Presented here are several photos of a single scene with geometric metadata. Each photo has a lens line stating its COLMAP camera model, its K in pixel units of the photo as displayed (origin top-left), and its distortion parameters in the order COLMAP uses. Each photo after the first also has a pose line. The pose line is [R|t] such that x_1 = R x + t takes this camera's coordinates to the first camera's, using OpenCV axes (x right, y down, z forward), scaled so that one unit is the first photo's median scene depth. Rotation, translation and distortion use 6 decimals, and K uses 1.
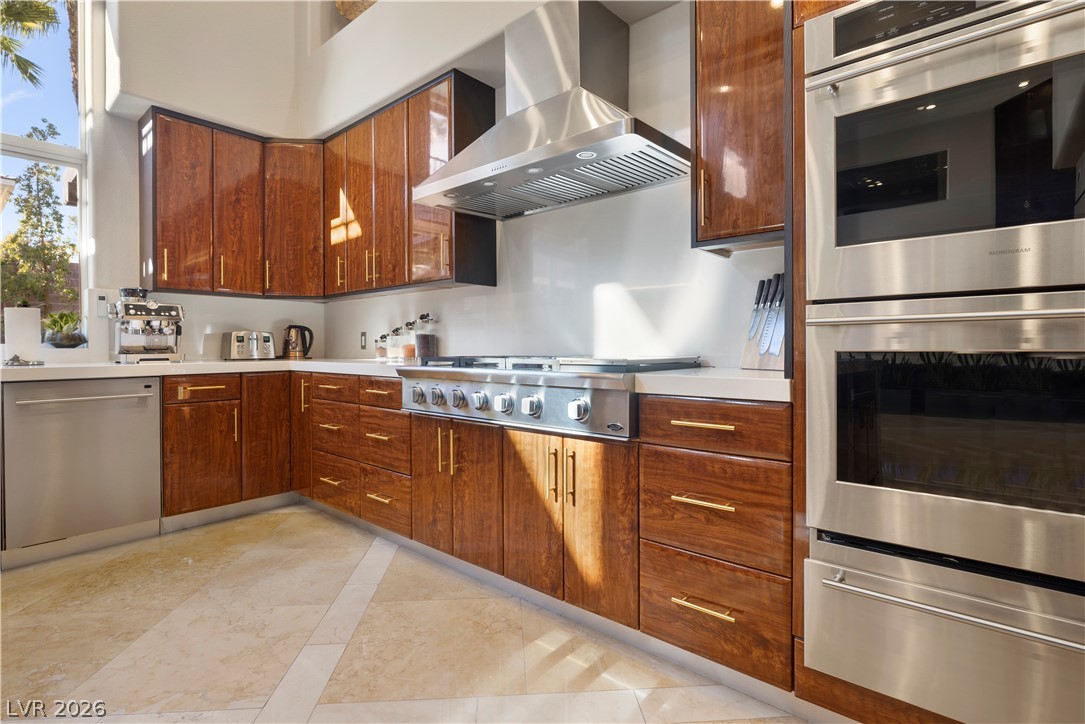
lens RADIAL K [[526.2, 0, 542.6], [0, 526.2, 352.3], [0, 0, 1]] dist [-0.012227, -0.000180]
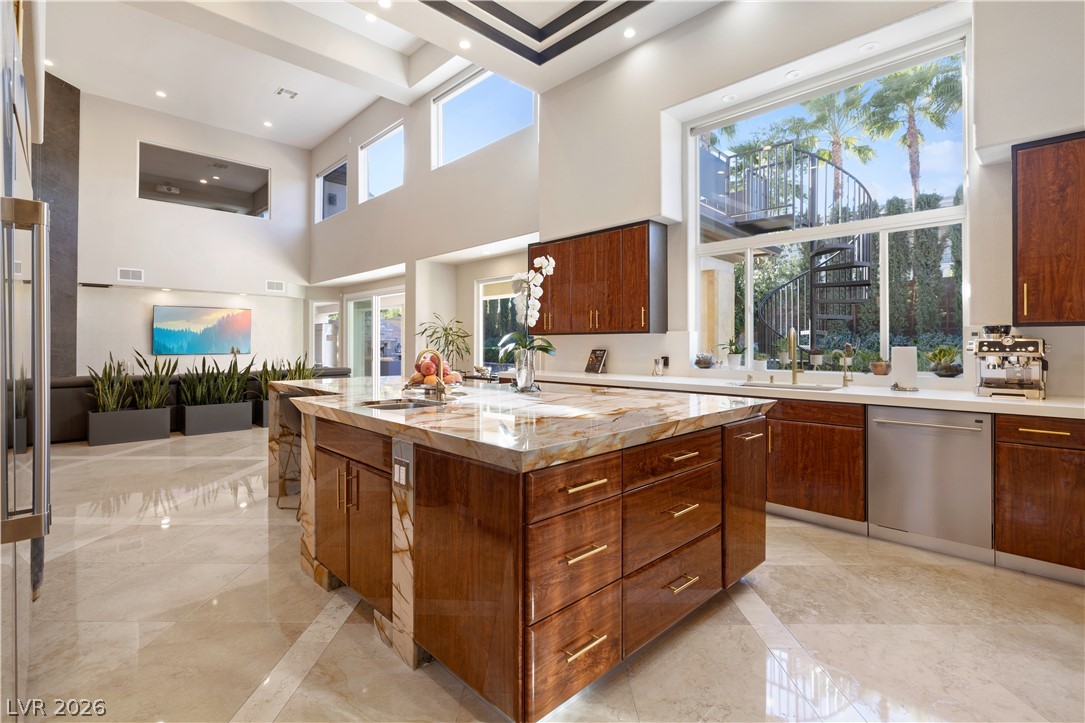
lens RADIAL K [[496.9, 0, 543.2], [0, 496.9, 337.0], [0, 0, 1]] dist [-0.013019, -0.000246]
pose [[-0.087455, -0.008524, -0.996132, 0.314407], [-0.014663, 0.999866, -0.007268, -0.083192], [0.996061, 0.013971, -0.087568, 0.184486]]
